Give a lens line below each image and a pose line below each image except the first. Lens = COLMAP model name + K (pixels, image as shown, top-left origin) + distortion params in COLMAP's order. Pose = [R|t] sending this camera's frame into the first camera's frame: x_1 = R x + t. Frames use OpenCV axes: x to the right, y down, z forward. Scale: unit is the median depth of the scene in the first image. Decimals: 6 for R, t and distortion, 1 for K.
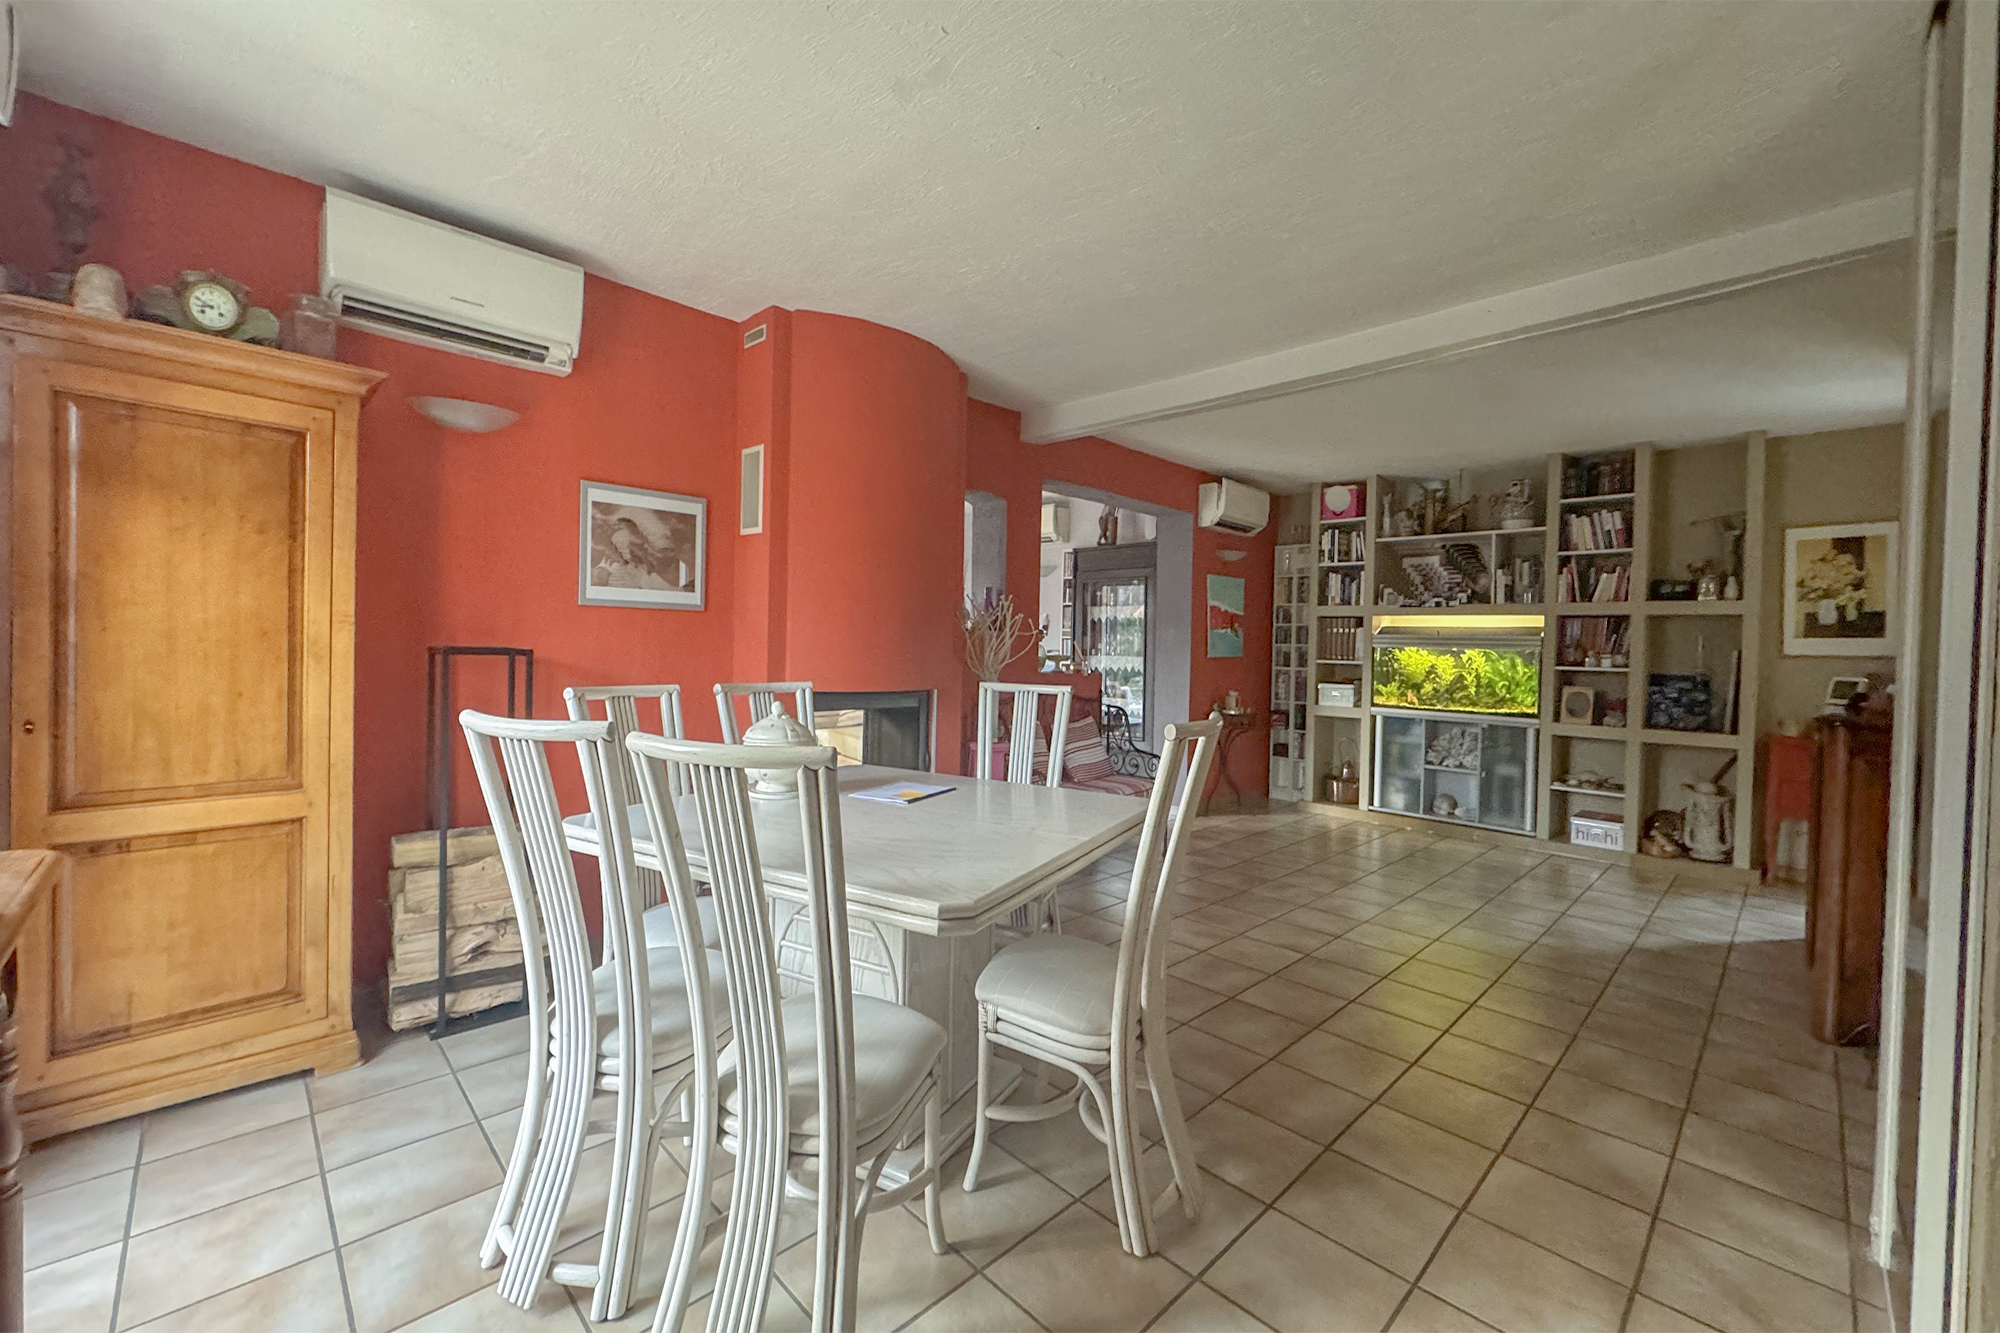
lens RADIAL K [[800.5, 0, 1003.1], [0, 800.5, 659.6], [0, 0, 1]] dist [-0.001956, -0.000247]
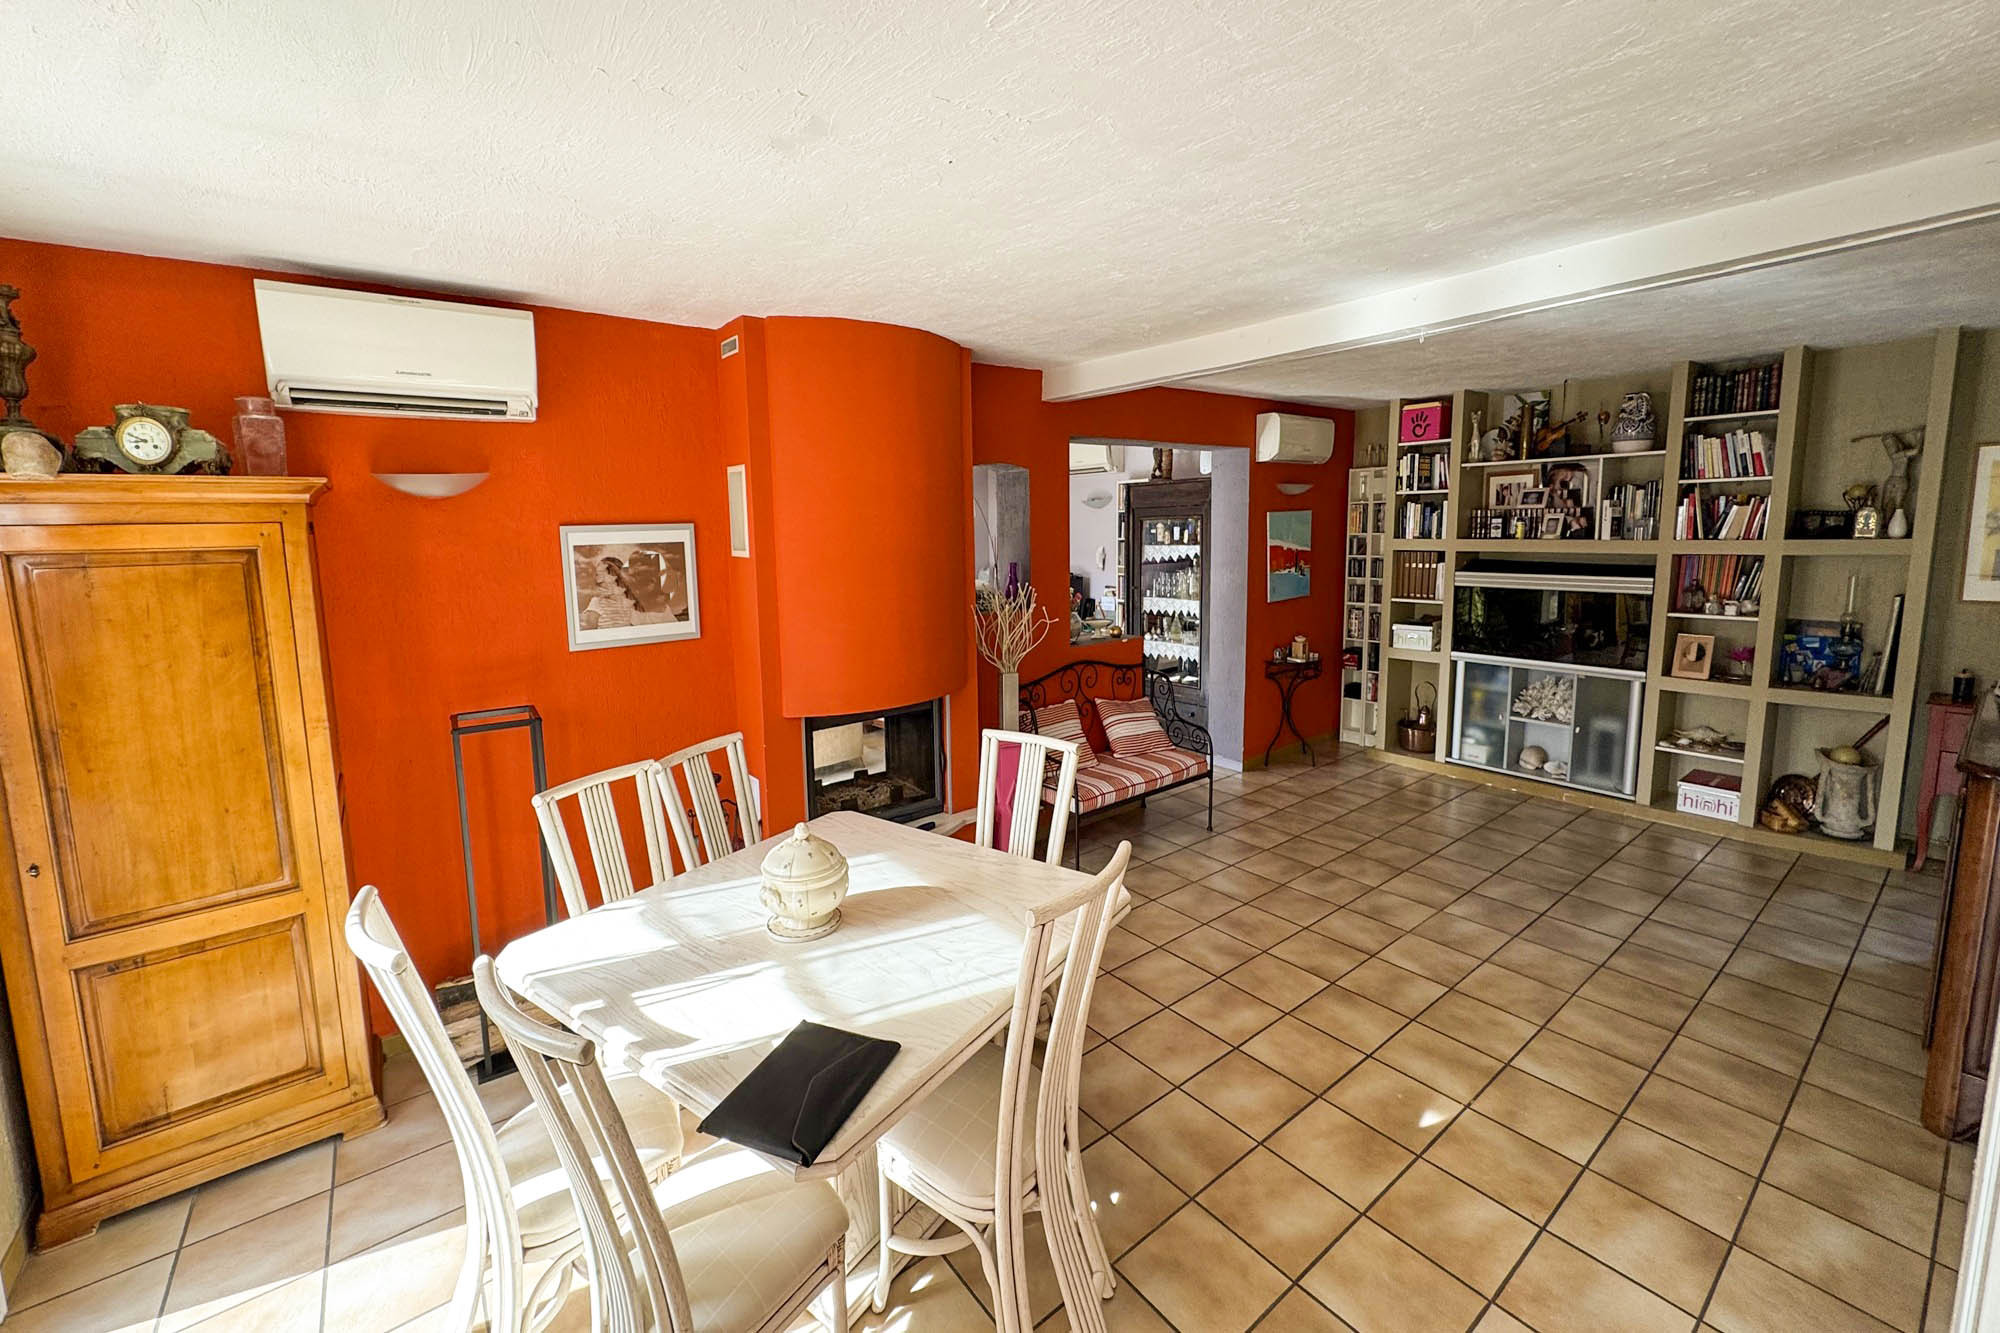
lens RADIAL K [[801.4, 0, 1006.2], [0, 801.4, 618.9], [0, 0, 1]] dist [-0.000338, -0.000081]
pose [[0.991931, -0.025569, -0.124177, 0.080805], [0.038897, 0.993591, 0.106129, -0.111310], [0.120668, -0.110103, 0.986568, 0.043200]]
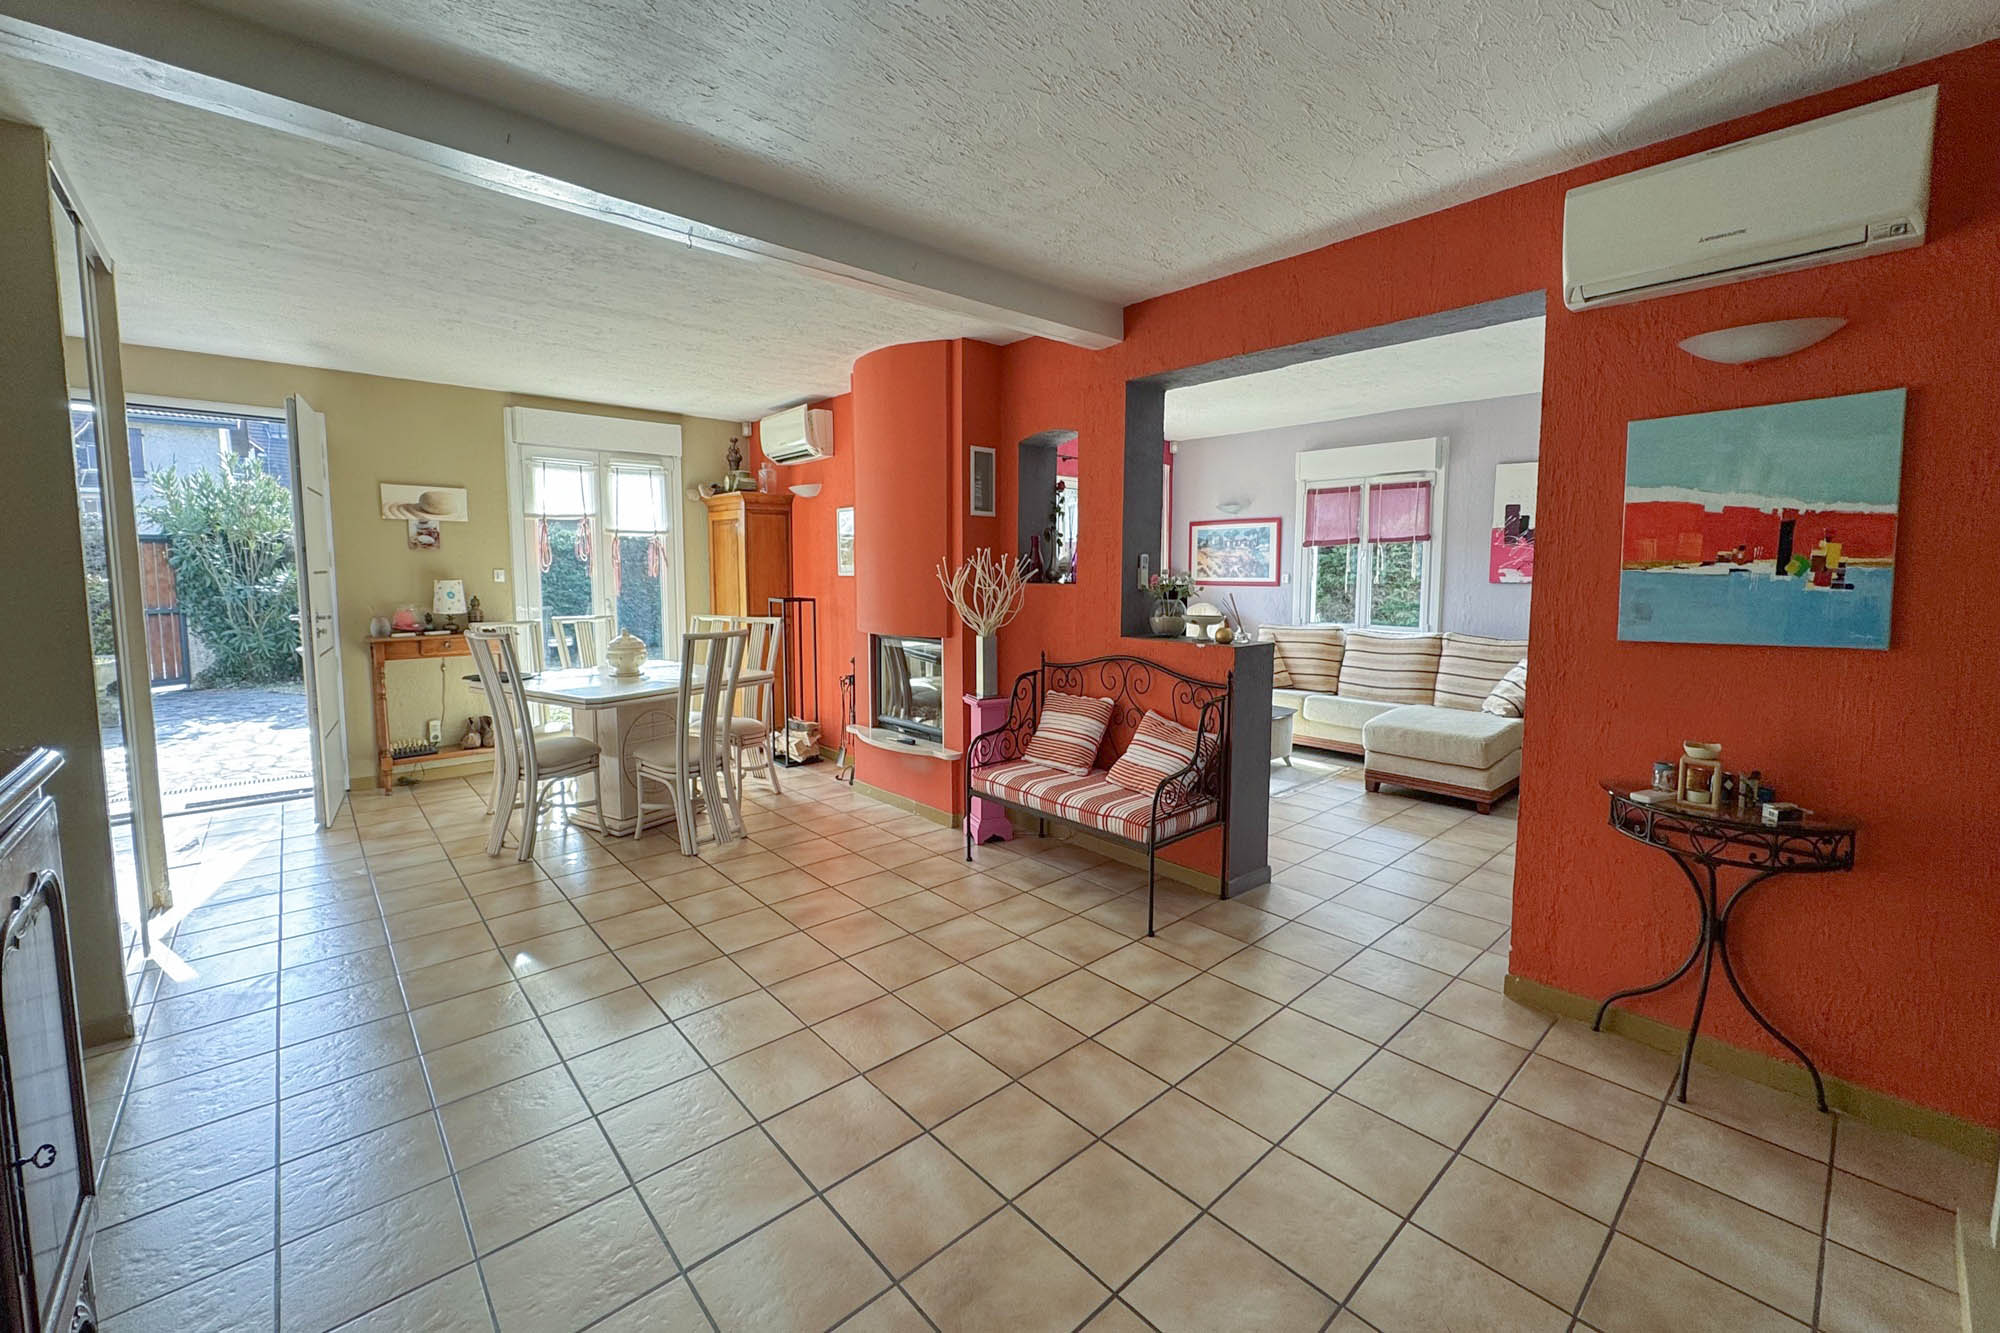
lens RADIAL K [[793.7, 0, 1000.5], [0, 793.7, 646.5], [0, 0, 1]] dist [-0.001624, -0.000113]
pose [[-0.048769, 0.070115, -0.996346, 0.771845], [-0.017570, 0.997318, 0.071043, -0.025418], [0.998656, 0.020971, -0.047406, 0.849312]]
